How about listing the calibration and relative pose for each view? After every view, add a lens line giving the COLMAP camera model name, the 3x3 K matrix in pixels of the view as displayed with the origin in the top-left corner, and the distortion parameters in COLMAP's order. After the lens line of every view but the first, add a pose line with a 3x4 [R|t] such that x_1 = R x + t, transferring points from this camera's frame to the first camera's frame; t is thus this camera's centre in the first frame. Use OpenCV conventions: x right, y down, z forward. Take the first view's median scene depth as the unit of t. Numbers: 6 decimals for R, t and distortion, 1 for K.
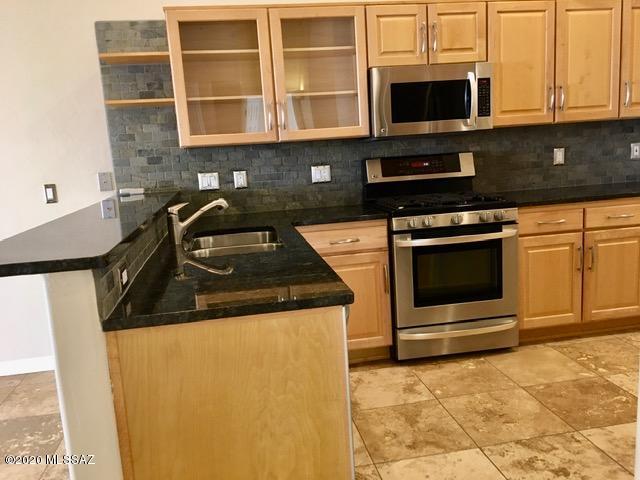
lens RADIAL K [[546.8, 0, 319.6], [0, 546.8, 240.7], [0, 0, 1]] dist [0.034423, -0.021632]
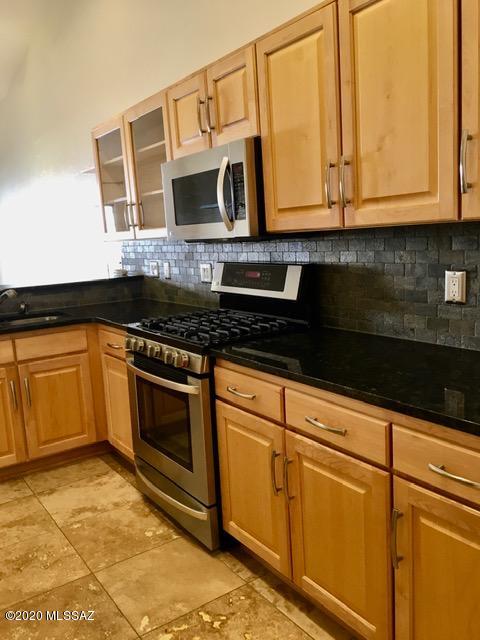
lens RADIAL K [[546.8, 0, 239.1], [0, 546.8, 319.4], [0, 0, 1]] dist [0.034423, -0.021632]
pose [[0.414569, 0.180852, -0.891866, 0.967164], [-0.121706, 0.982268, 0.142611, -0.205873], [0.901843, 0.049424, 0.429228, 0.731333]]
